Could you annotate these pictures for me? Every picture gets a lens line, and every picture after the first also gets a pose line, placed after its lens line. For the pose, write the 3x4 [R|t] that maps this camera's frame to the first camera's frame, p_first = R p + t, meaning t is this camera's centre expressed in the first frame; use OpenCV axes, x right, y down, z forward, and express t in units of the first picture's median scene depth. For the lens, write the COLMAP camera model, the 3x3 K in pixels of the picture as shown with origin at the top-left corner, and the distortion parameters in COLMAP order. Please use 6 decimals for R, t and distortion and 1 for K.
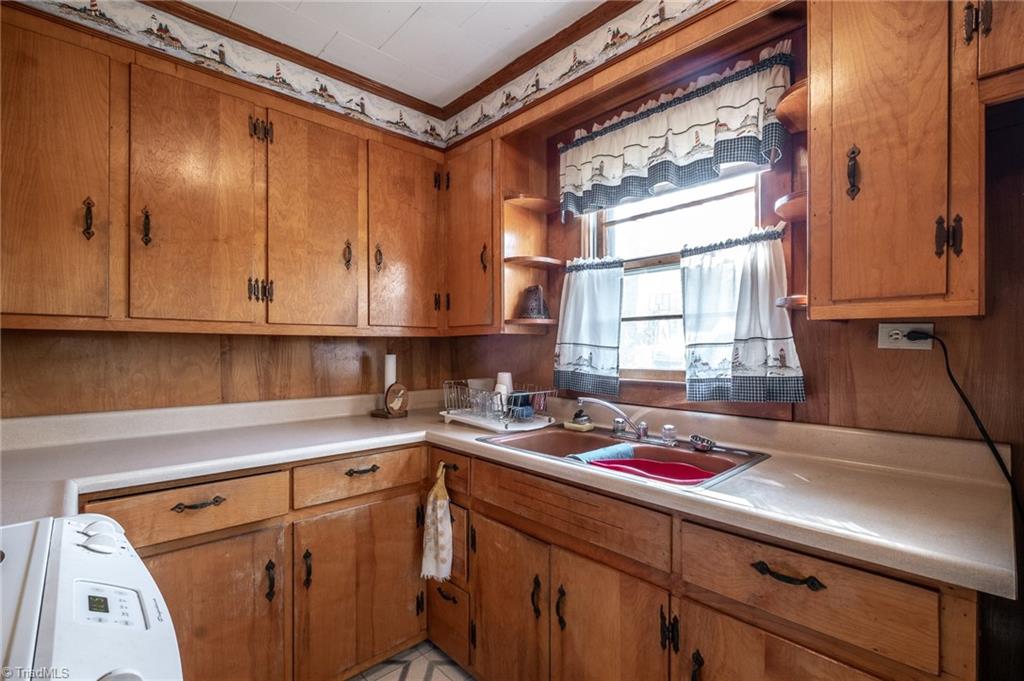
lens RADIAL K [[463.5, 0, 512.5], [0, 463.5, 348.3], [0, 0, 1]] dist [-0.002783, -0.000485]
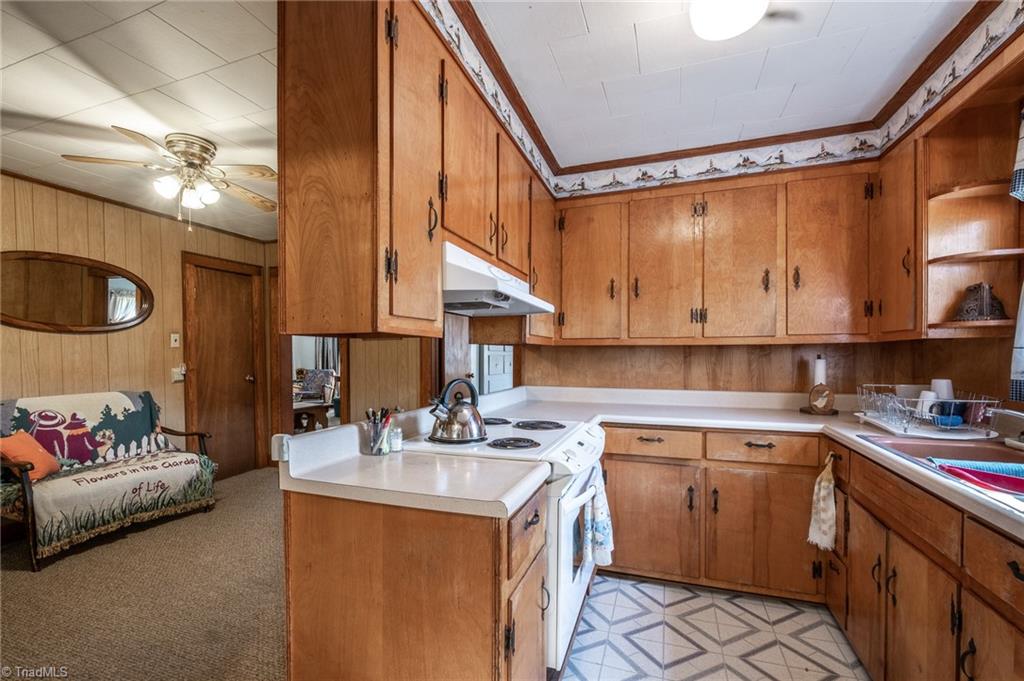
lens RADIAL K [[463.4, 0, 509.6], [0, 463.4, 363.4], [0, 0, 1]] dist [-0.001894, -0.000029]
pose [[0.471761, 0.017858, -0.881546, 0.475087], [0.003026, 0.999756, 0.021872, -0.004037], [0.881721, -0.012986, 0.471592, -0.249430]]
